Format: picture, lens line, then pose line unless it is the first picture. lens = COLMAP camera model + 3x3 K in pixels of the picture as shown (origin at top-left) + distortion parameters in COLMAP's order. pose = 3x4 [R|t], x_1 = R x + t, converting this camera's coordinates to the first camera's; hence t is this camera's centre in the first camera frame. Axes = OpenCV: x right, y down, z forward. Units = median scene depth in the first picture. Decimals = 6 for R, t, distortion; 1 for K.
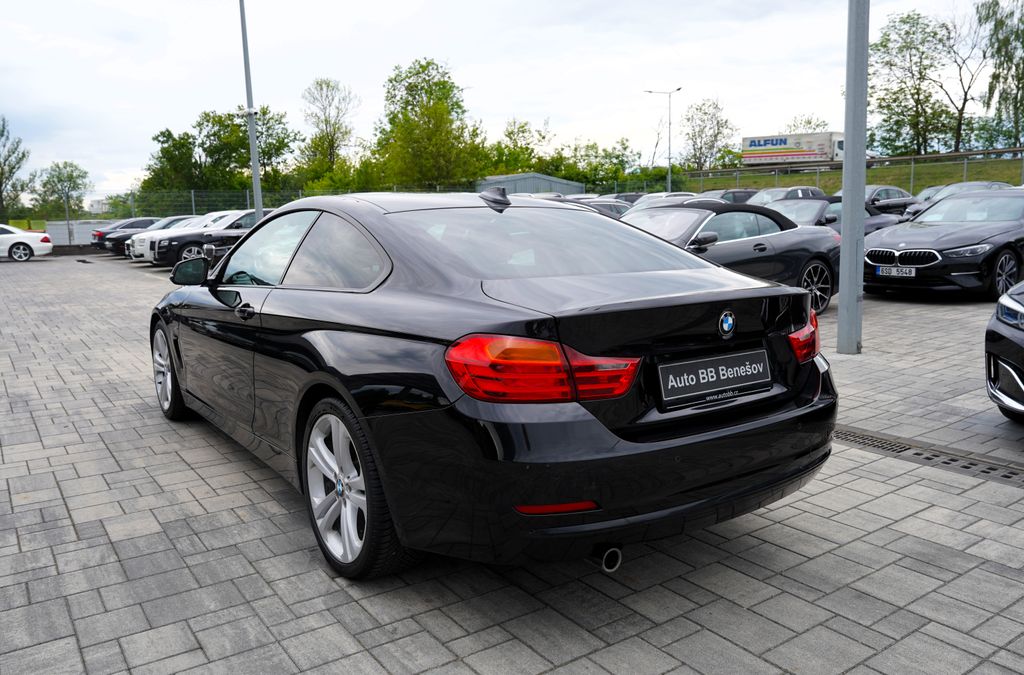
lens RADIAL K [[782.1, 0, 512.0], [0, 782.1, 337.5], [0, 0, 1]] dist [-0.076563, 0.096776]
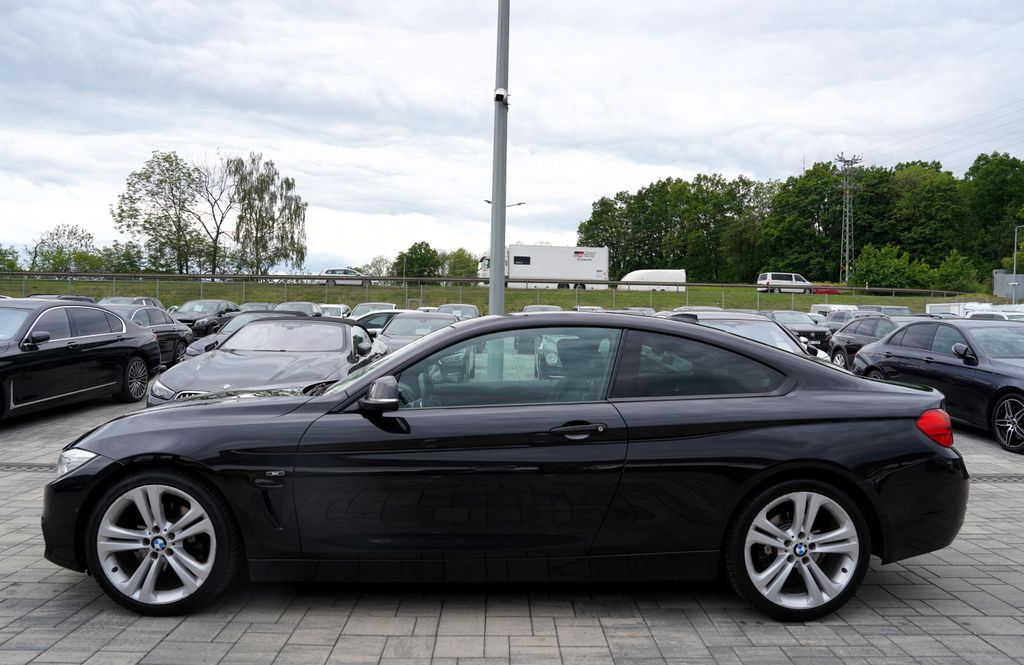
lens RADIAL K [[713.4, 0, 512.0], [0, 713.4, 332.5], [0, 0, 1]] dist [-0.101447, 0.069187]
pose [[0.554323, 0.020323, 0.832054, -0.073894], [0.101133, 0.990650, -0.091572, -0.004930], [-0.826135, 0.134908, 0.547084, 0.037841]]
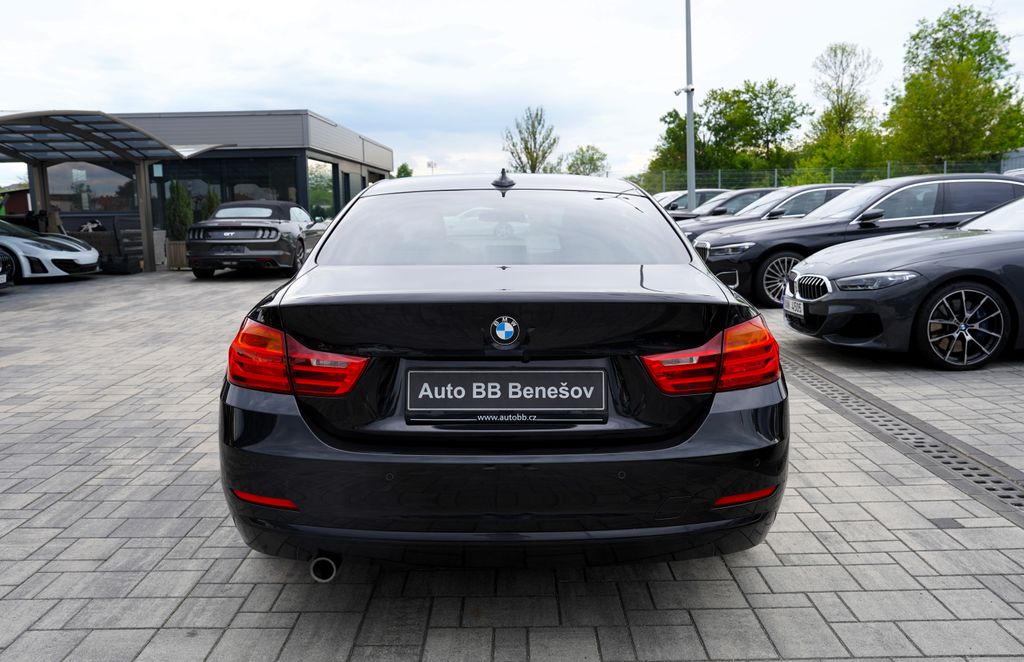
lens RADIAL K [[832.5, 0, 512.0], [0, 832.5, 331.0], [0, 0, 1]] dist [-0.071543, 0.113921]
pose [[0.821912, 0.086502, -0.563009, 0.035736], [-0.083240, 0.996031, 0.031513, -0.002125], [0.563500, 0.020964, 0.825850, 0.012564]]
